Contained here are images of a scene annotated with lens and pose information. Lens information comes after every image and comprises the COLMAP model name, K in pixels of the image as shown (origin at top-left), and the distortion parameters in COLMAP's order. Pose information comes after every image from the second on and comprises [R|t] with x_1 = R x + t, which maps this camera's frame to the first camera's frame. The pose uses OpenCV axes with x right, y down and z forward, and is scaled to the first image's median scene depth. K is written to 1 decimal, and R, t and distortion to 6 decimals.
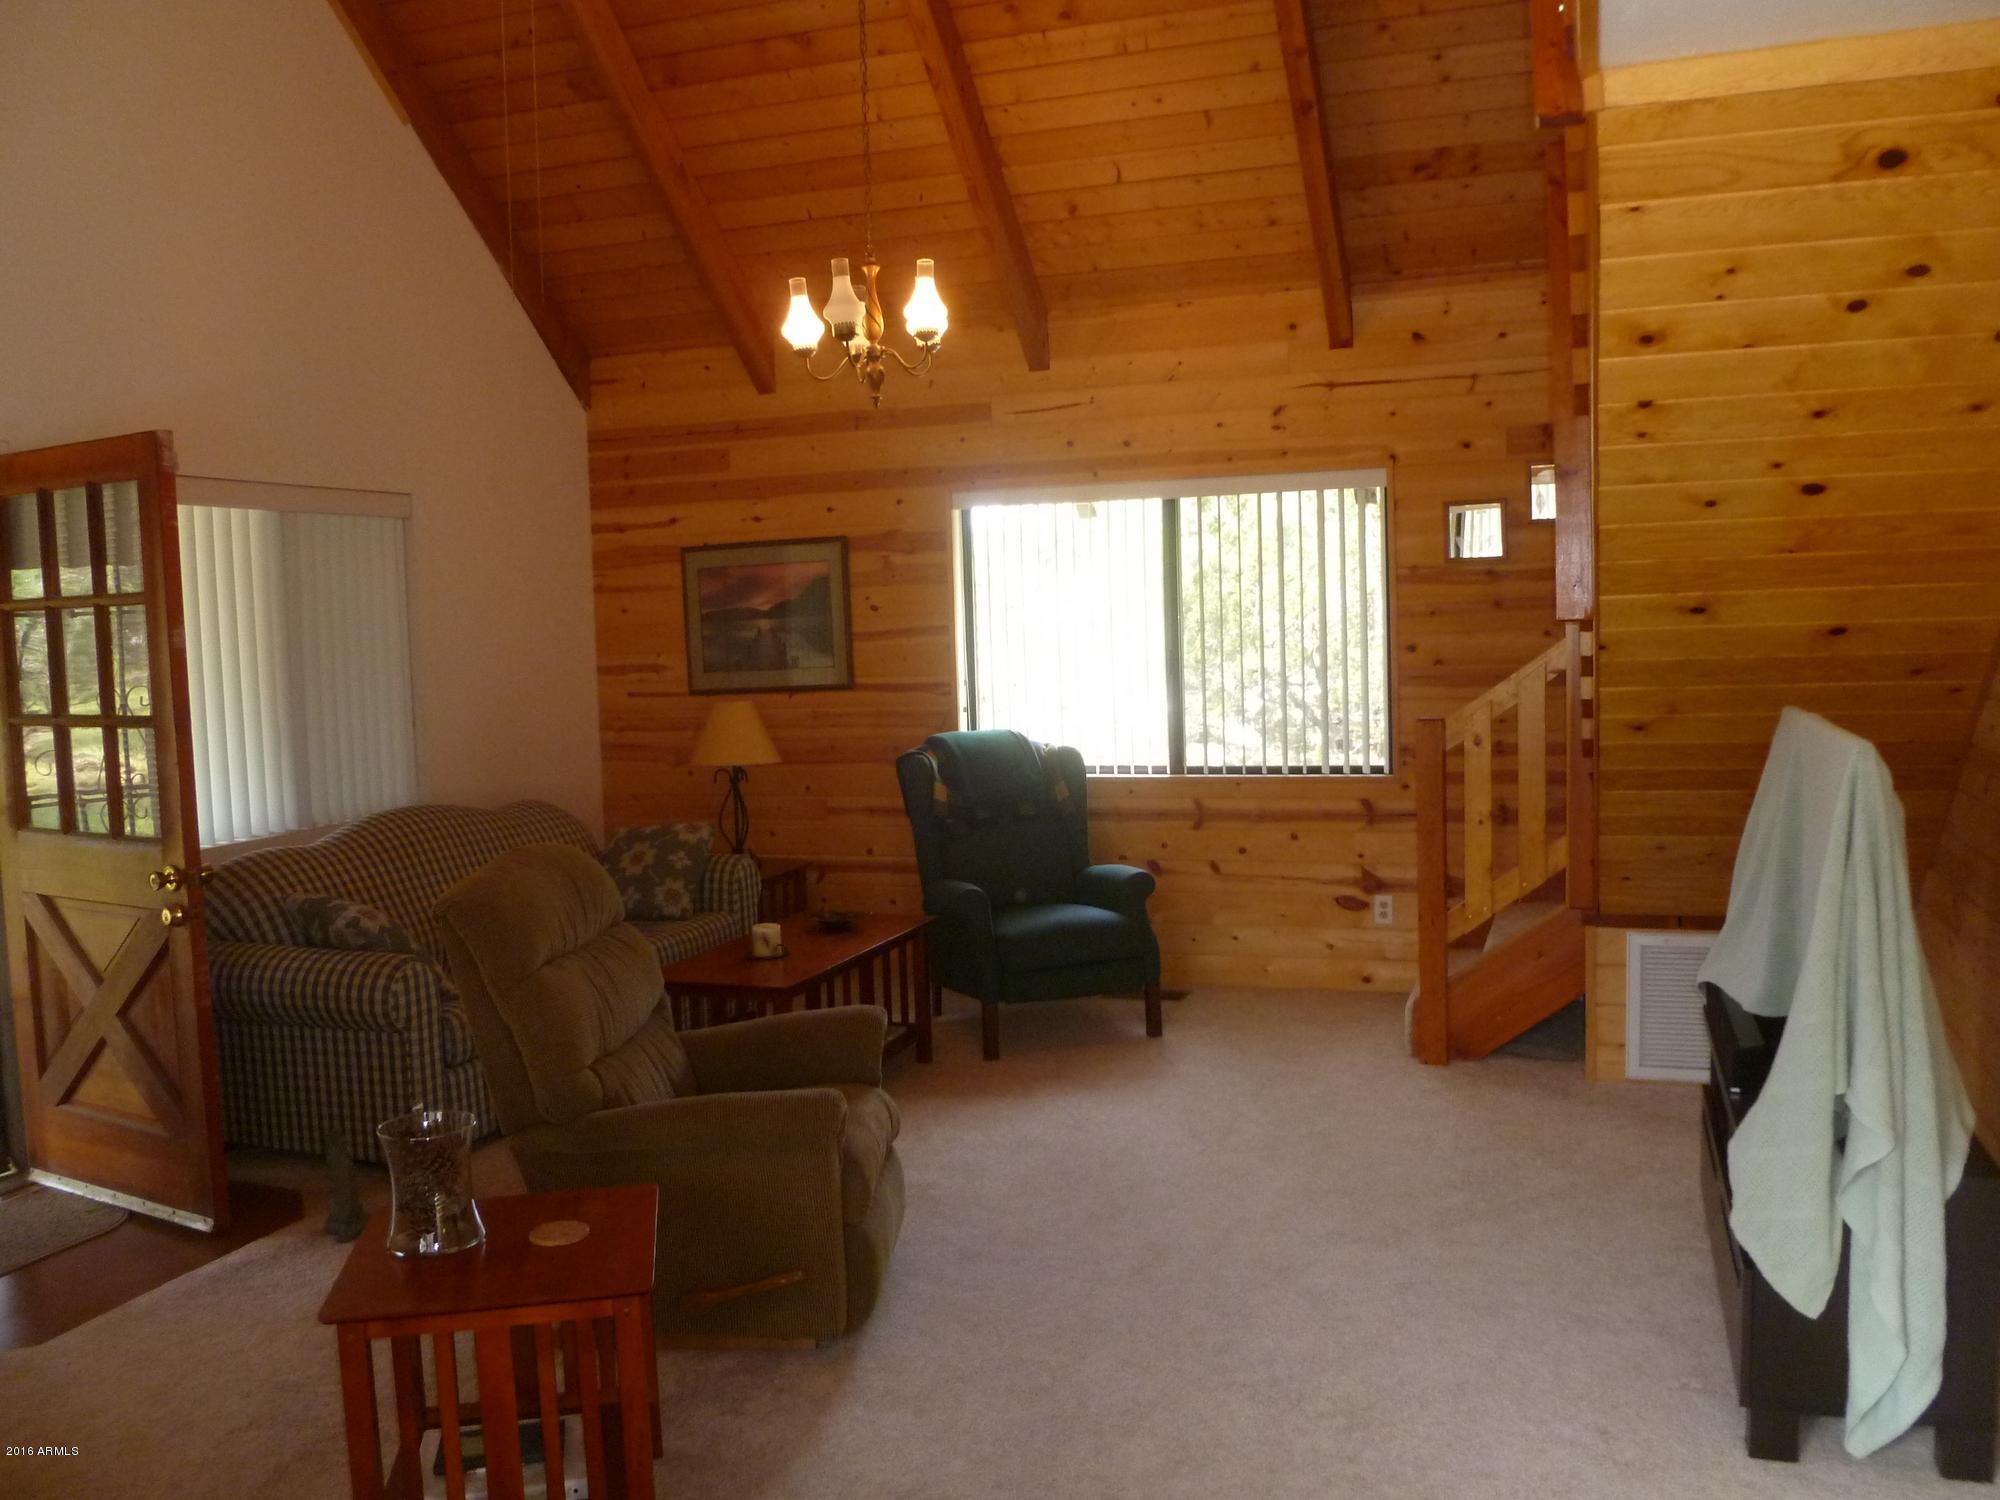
lens RADIAL K [[1692.1, 0, 1000.0], [0, 1692.1, 750.0], [0, 0, 1]] dist [-0.079031, 0.016556]
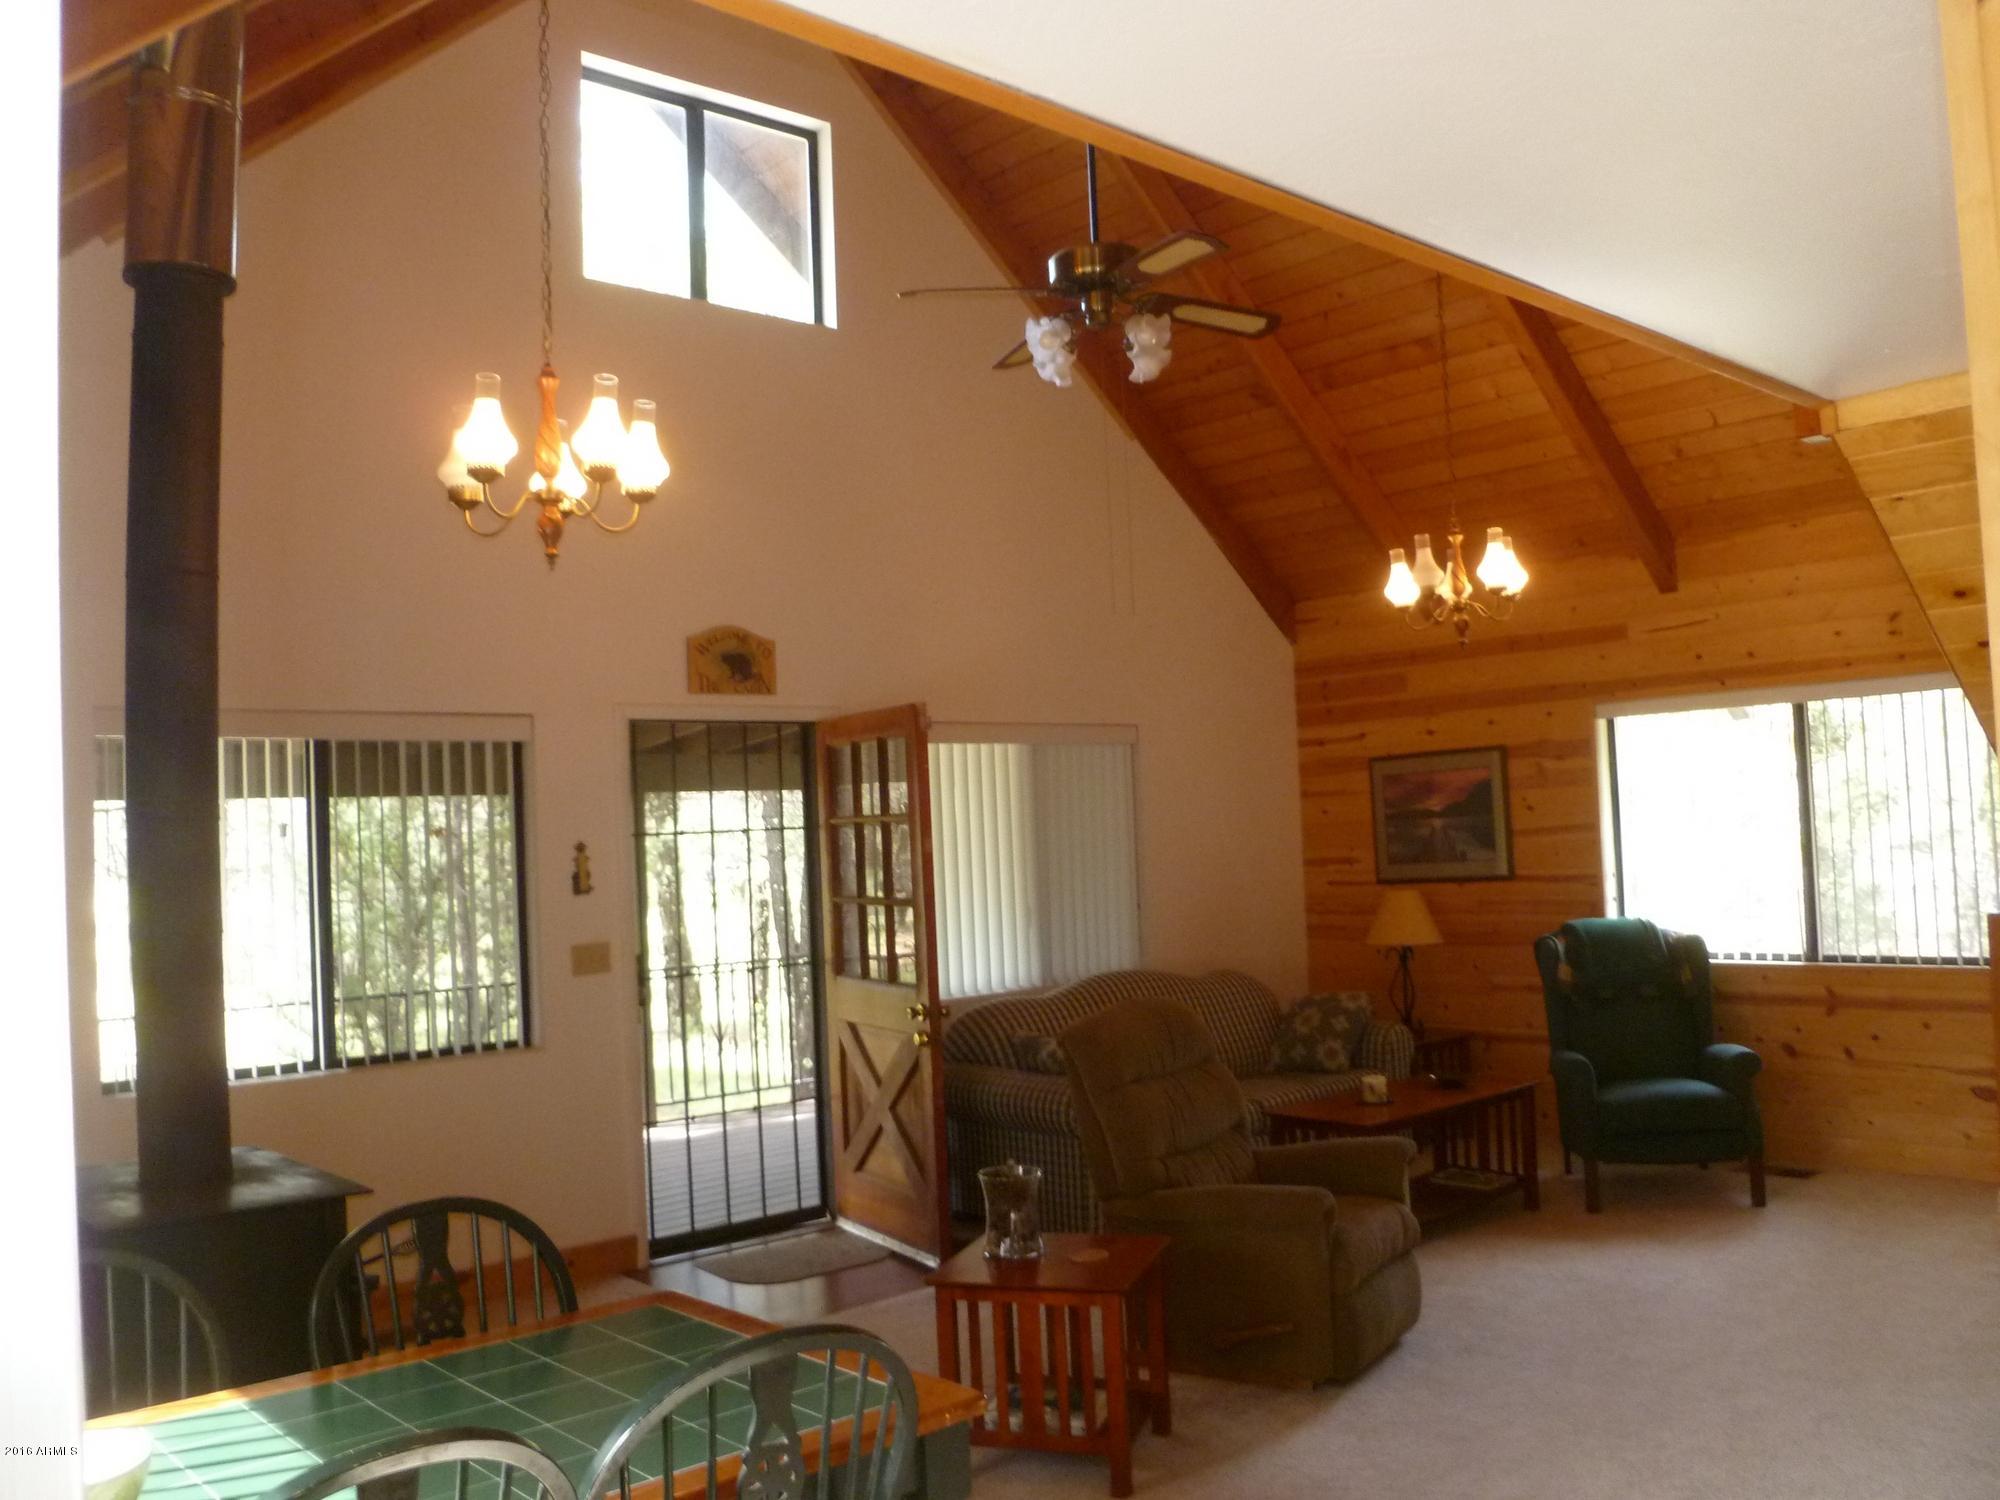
lens RADIAL K [[1692.1, 0, 1000.0], [0, 1692.1, 750.0], [0, 0, 1]] dist [-0.079031, 0.016556]
pose [[0.872595, -0.029377, -0.487560, 0.177019], [-0.022560, 0.994700, -0.100309, -0.002166], [0.487923, 0.098529, 0.867308, -0.161108]]
